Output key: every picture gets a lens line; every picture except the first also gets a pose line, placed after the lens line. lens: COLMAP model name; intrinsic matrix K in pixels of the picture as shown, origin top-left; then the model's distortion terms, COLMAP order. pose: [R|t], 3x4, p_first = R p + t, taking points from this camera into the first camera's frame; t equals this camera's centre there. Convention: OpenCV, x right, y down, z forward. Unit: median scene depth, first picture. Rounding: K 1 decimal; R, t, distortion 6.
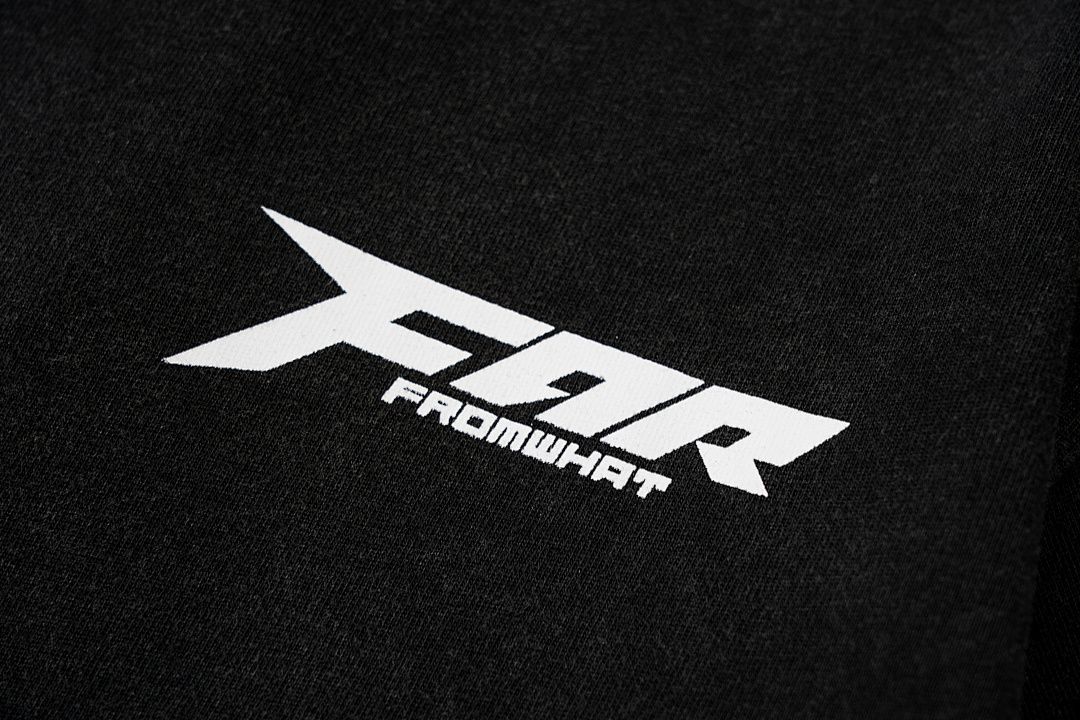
lens RADIAL K [[2544.5, 0, 540.8], [0, 2544.5, 359.9], [0, 0, 1]] dist [-0.013129, 0.000000]
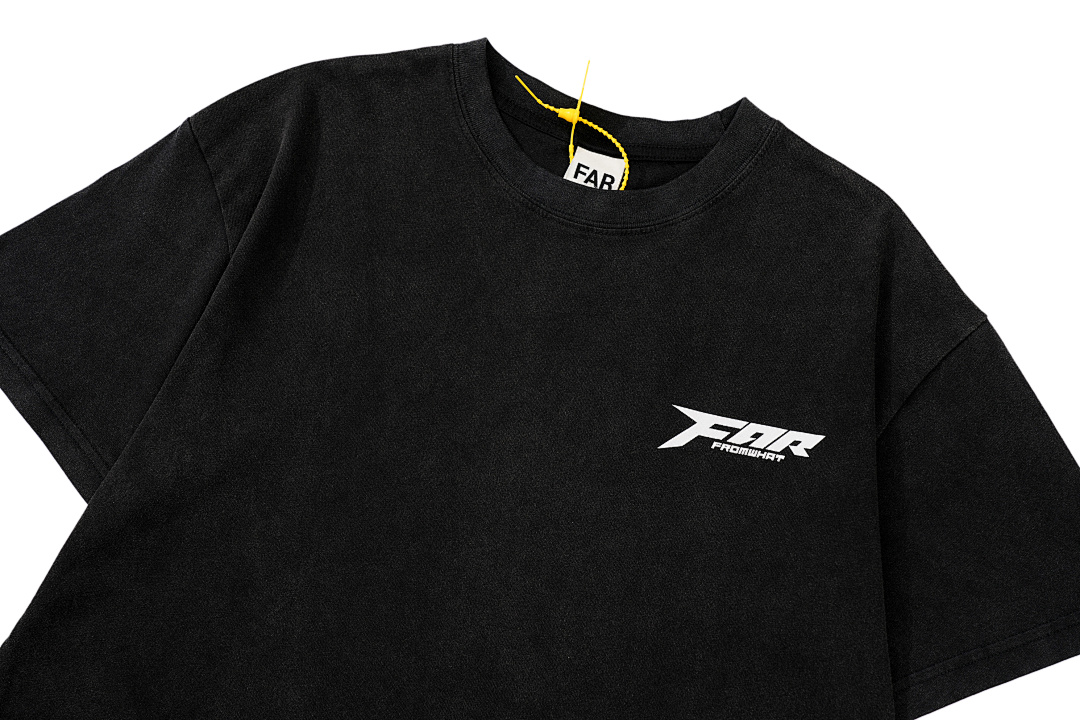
lens RADIAL K [[1702.9, 0, 540.2], [0, 1702.9, 352.2], [0, 0, 1]] dist [0.015170, 0.000000]
pose [[0.984752, -0.169234, 0.040282, -0.418490], [0.163109, 0.978730, 0.124433, -0.521680], [-0.060484, -0.115966, 0.991410, -1.683851]]
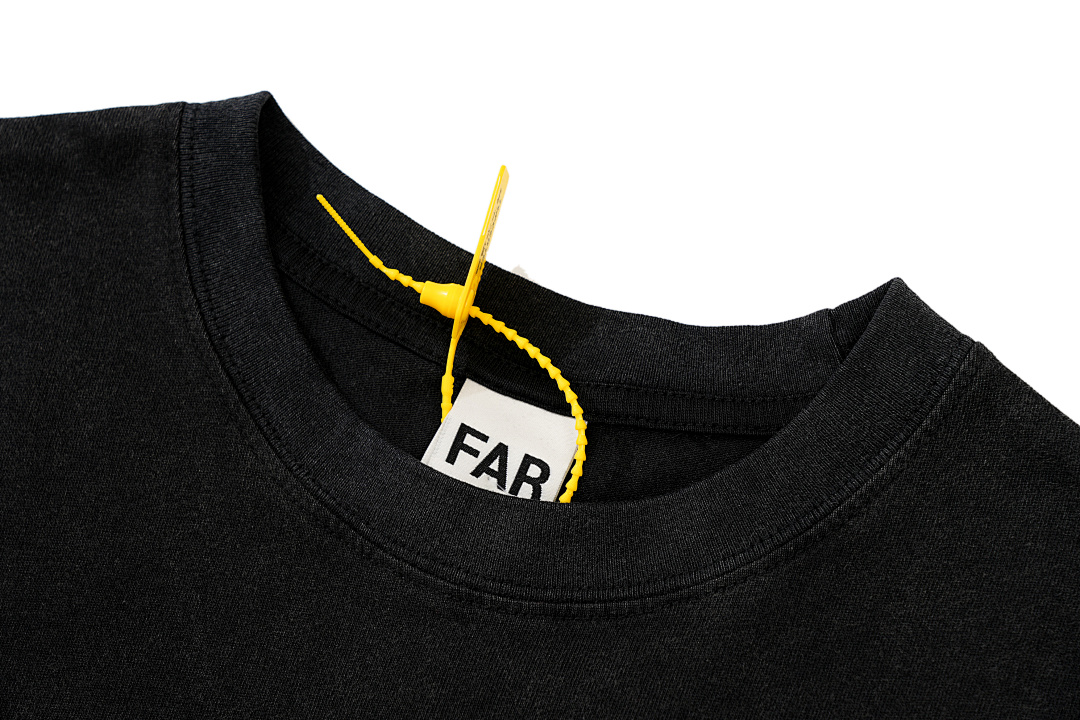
lens RADIAL K [[2544.5, 0, 540.6], [0, 2544.5, 361.1], [0, 0, 1]] dist [-0.013129, 0.000000]
pose [[0.993233, -0.111178, -0.033570, -0.073877], [0.113621, 0.990073, 0.082735, -0.640528], [0.024038, -0.085989, 0.996006, -0.489439]]
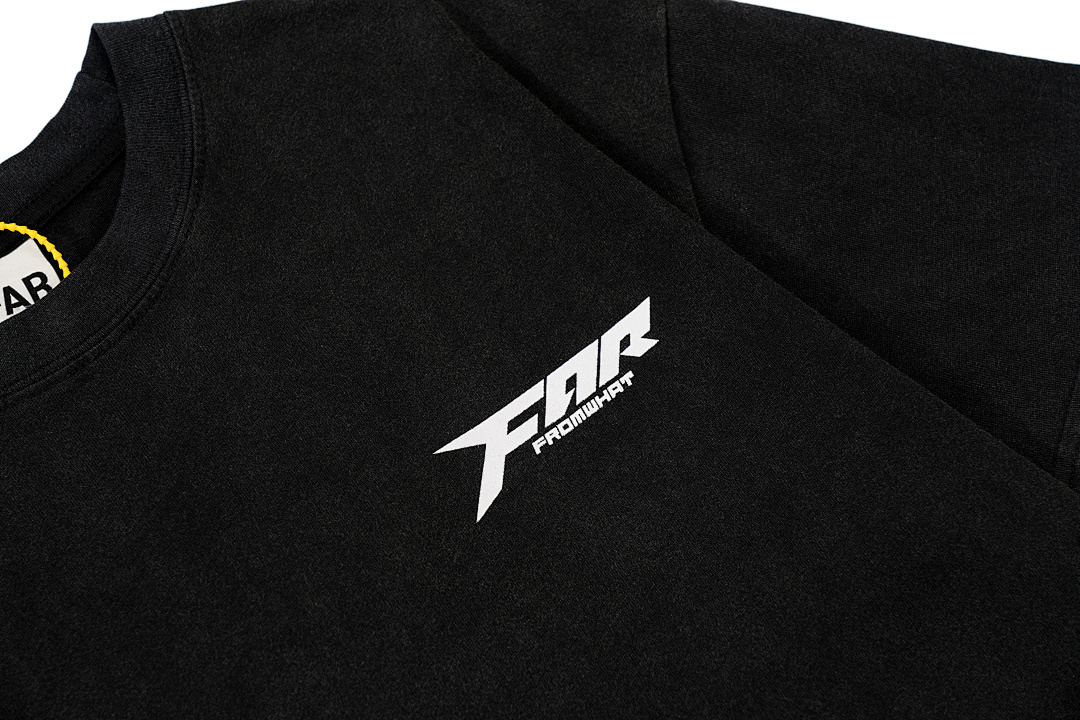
lens RADIAL K [[2544.5, 0, 542.9], [0, 2544.5, 358.4], [0, 0, 1]] dist [-0.013129, 0.000000]
pose [[0.478958, -0.782019, 0.398805, -0.898370], [0.798802, 0.576655, 0.171419, -0.418845], [-0.364026, 0.236463, 0.900872, -1.063955]]
